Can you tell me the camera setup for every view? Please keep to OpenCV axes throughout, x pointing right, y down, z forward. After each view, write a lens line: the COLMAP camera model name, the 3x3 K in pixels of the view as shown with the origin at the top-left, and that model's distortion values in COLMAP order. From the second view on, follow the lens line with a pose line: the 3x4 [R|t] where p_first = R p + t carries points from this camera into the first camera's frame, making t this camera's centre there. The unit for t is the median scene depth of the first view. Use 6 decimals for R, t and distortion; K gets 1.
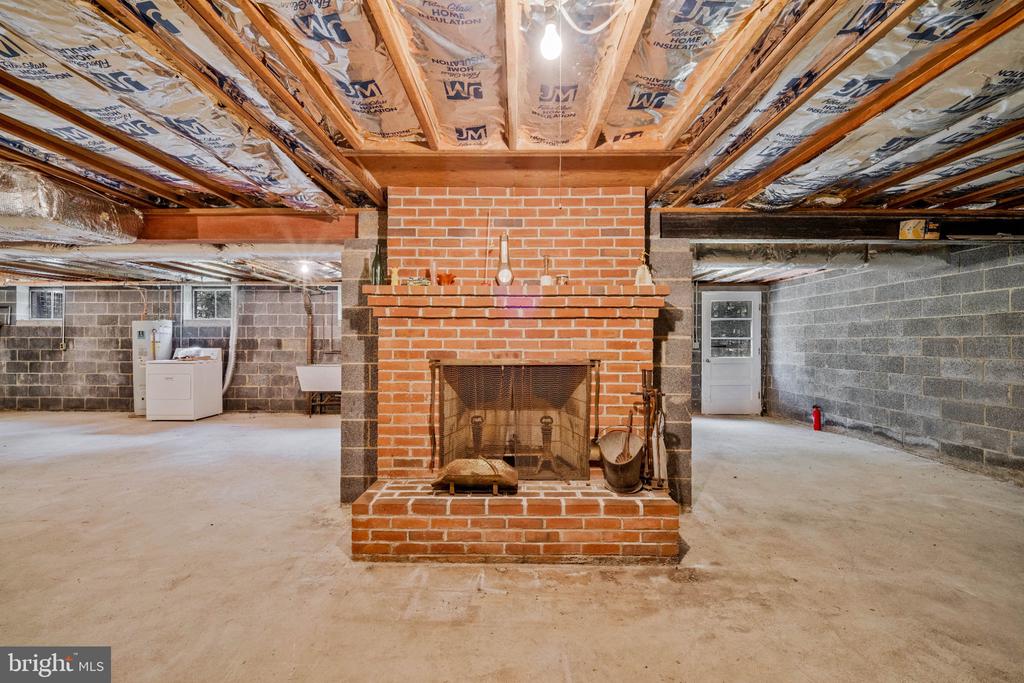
lens RADIAL K [[419.2, 0, 509.7], [0, 419.2, 344.8], [0, 0, 1]] dist [-0.003434, -0.000268]
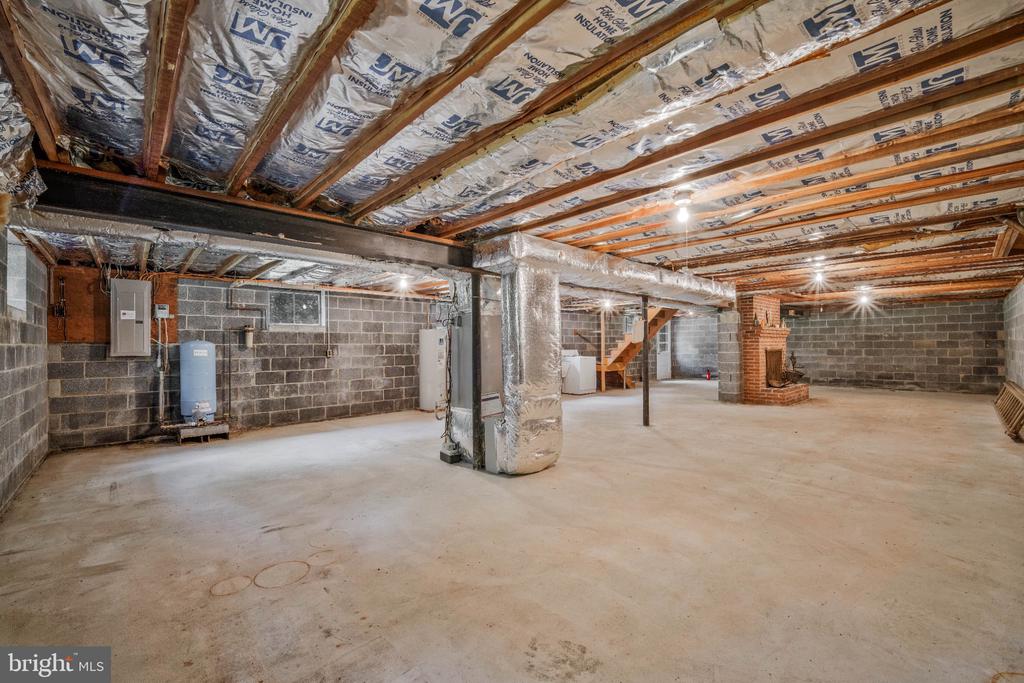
lens RADIAL K [[419.2, 0, 509.7], [0, 419.2, 344.8], [0, 0, 1]] dist [-0.003434, -0.000268]
pose [[0.726934, -0.007098, 0.686671, -1.432395], [0.013049, 0.999909, -0.003479, -0.007057], [-0.686583, 0.011489, 0.726960, 0.003891]]
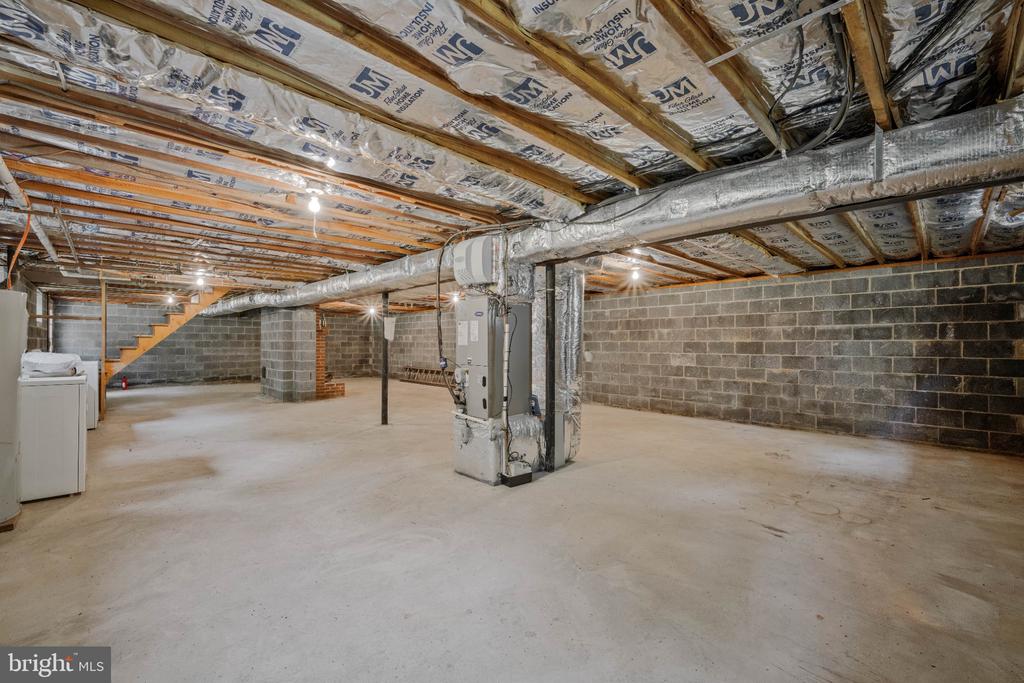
lens RADIAL K [[418.0, 0, 512.0], [0, 418.0, 341.5], [0, 0, 1]] dist [0.001462, 0.000572]
pose [[-0.705028, -0.001946, 0.709177, -1.426921], [-0.004380, 0.999989, -0.001611, -0.009619], [-0.709166, -0.004242, -0.705028, 0.890059]]
